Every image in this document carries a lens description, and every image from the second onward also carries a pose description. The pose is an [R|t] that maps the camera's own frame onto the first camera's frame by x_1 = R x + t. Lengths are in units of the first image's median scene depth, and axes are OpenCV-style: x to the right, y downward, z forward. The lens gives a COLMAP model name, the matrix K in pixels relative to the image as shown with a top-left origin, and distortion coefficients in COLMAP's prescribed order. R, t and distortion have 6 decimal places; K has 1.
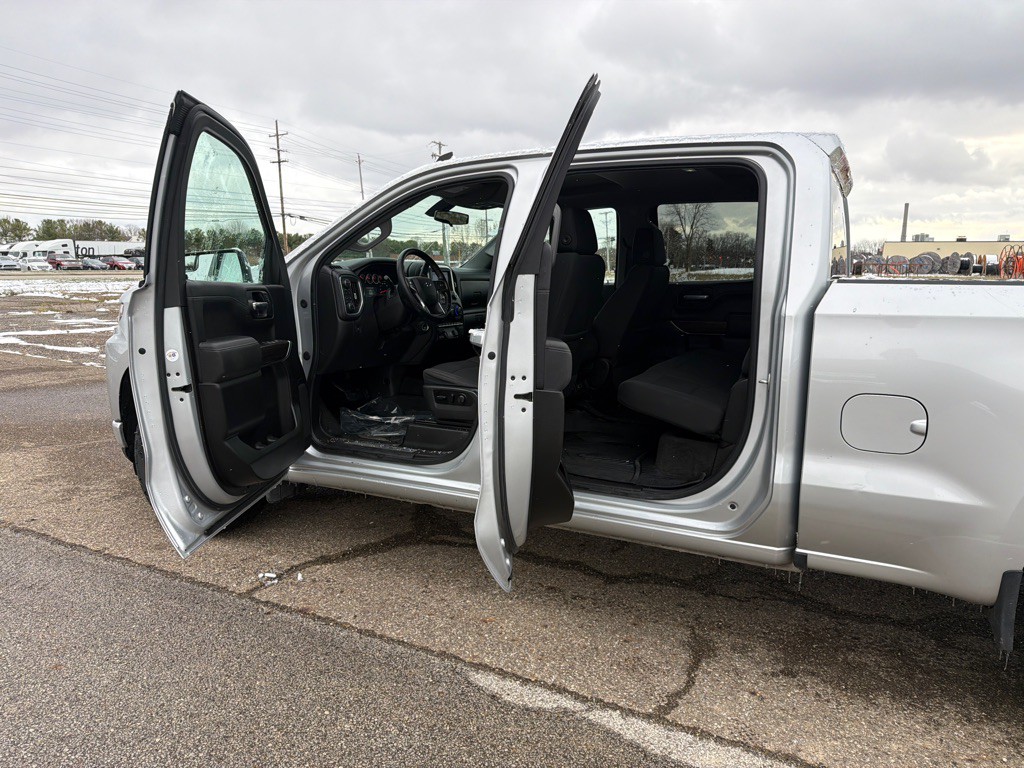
lens RADIAL K [[720.1, 0, 513.9], [0, 720.1, 392.2], [0, 0, 1]] dist [0.005582, -0.005770]
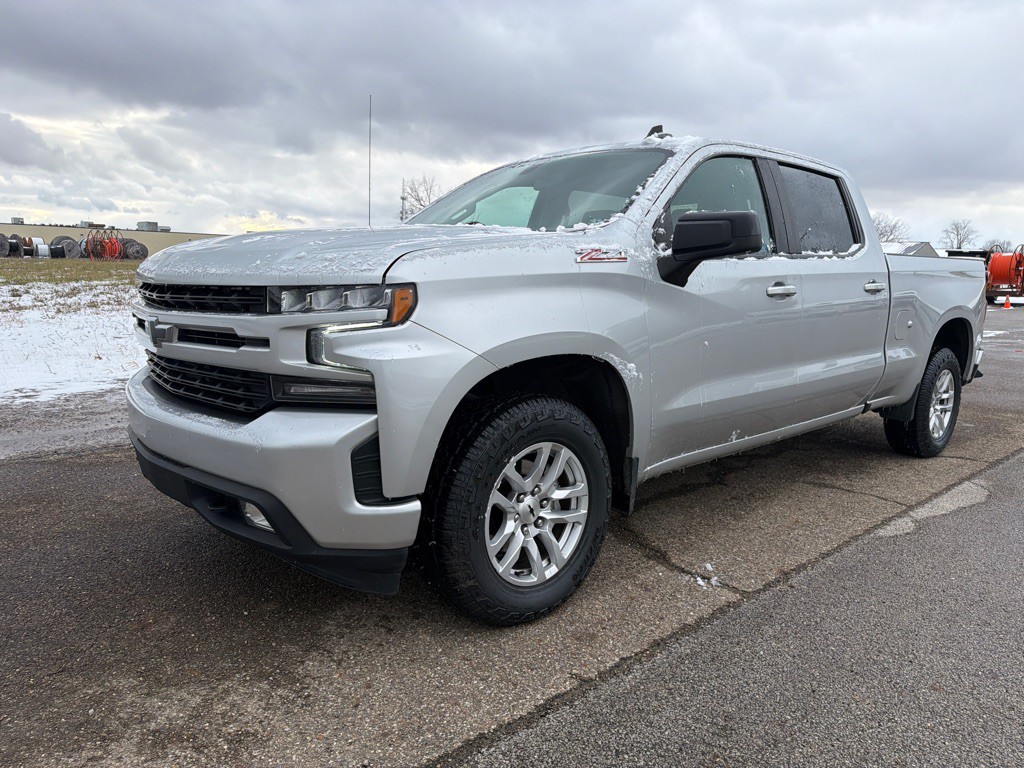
lens RADIAL K [[716.4, 0, 507.9], [0, 716.4, 379.5], [0, 0, 1]] dist [0.006648, -0.005783]
pose [[0.367369, -0.143850, 0.918884, -1.321606], [0.147939, 0.984427, 0.094965, -0.119760], [-0.918234, 0.101051, 0.382929, 0.938016]]
